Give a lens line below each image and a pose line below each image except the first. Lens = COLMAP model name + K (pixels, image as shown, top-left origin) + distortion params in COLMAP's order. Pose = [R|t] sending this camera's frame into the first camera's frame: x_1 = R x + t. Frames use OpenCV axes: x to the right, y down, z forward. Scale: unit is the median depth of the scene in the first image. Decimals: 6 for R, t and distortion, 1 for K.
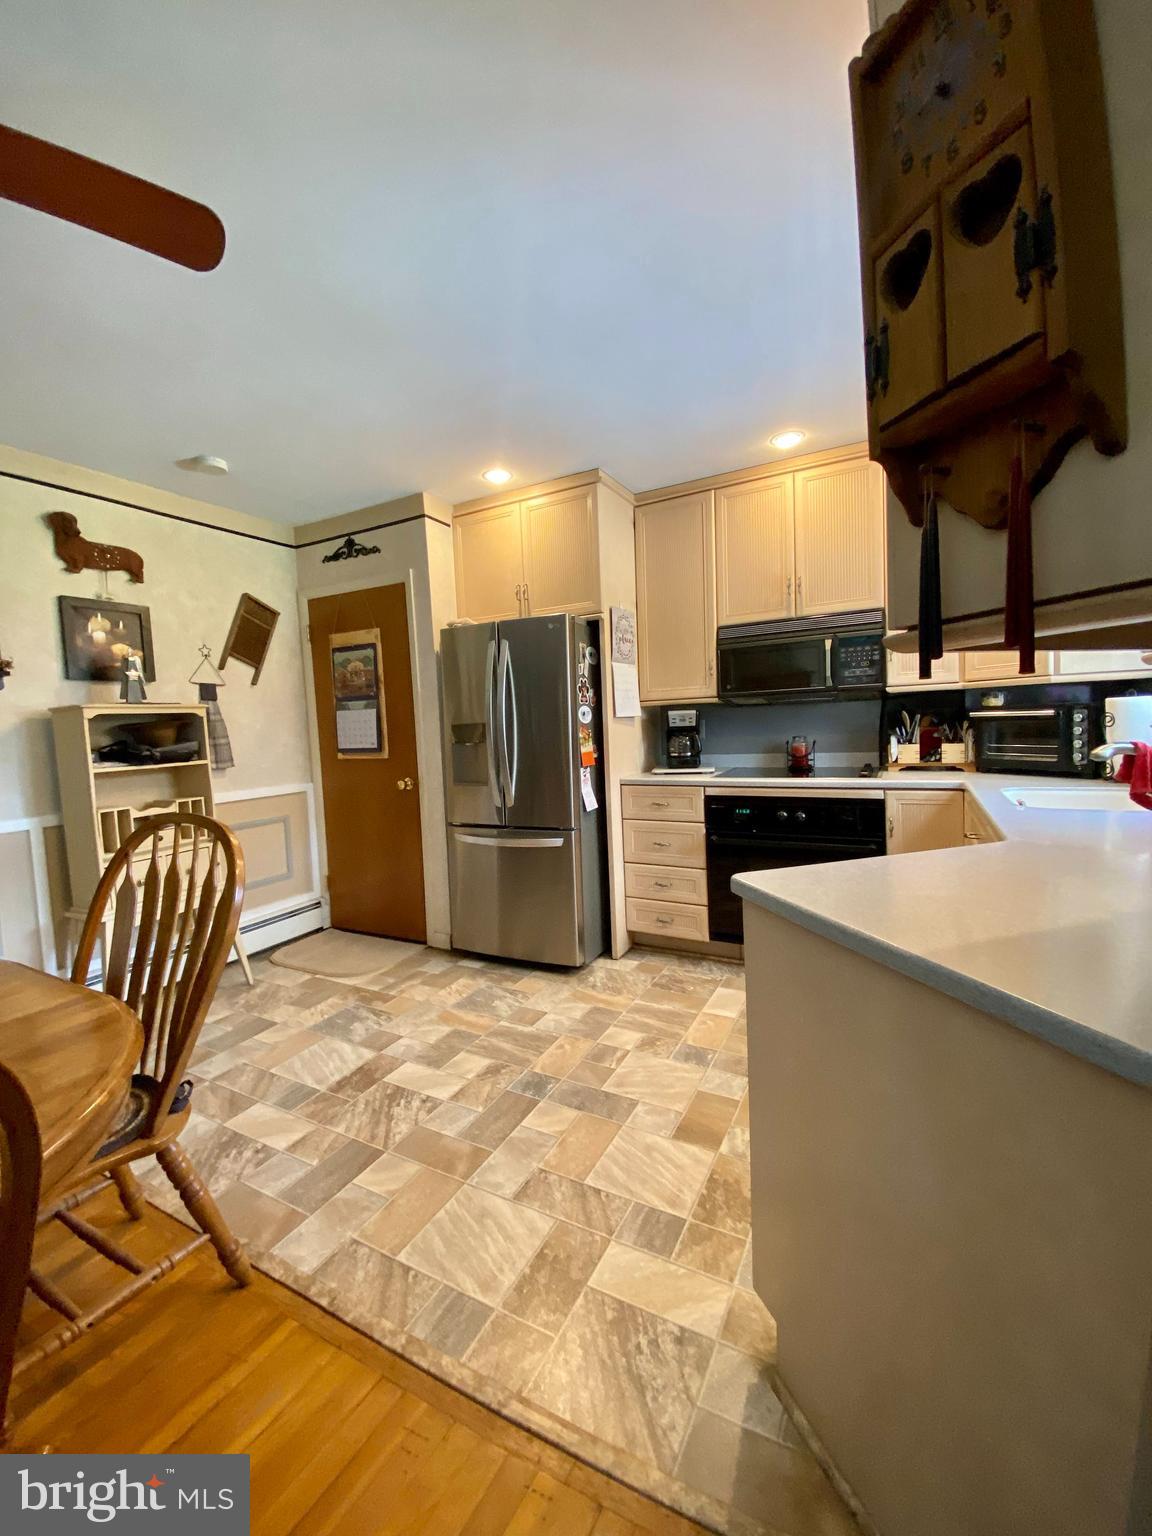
lens RADIAL K [[634.6, 0, 573.1], [0, 634.6, 771.6], [0, 0, 1]] dist [-0.012769, -0.002405]
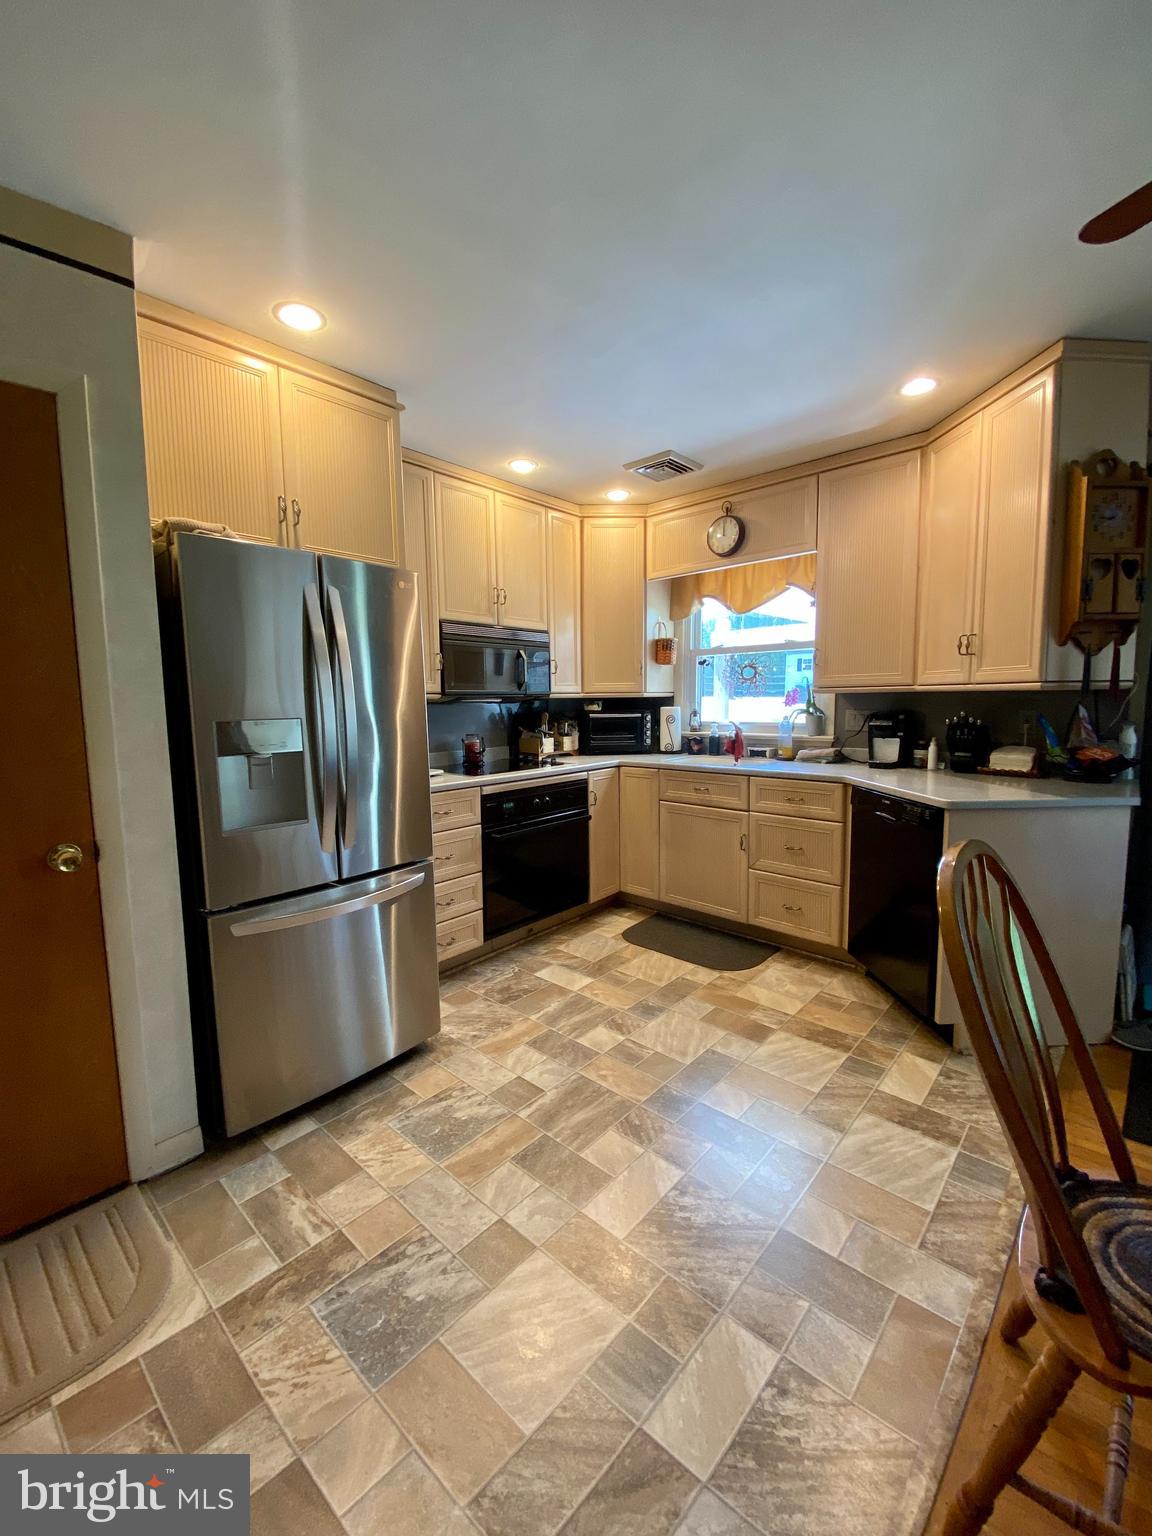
lens RADIAL K [[634.6, 0, 574.2], [0, 634.6, 756.4], [0, 0, 1]] dist [-0.012769, -0.002405]
pose [[0.244910, -0.066822, 0.967240, -0.791460], [0.089329, 0.994934, 0.046116, -0.061231], [-0.965422, 0.075109, 0.249639, 0.703745]]
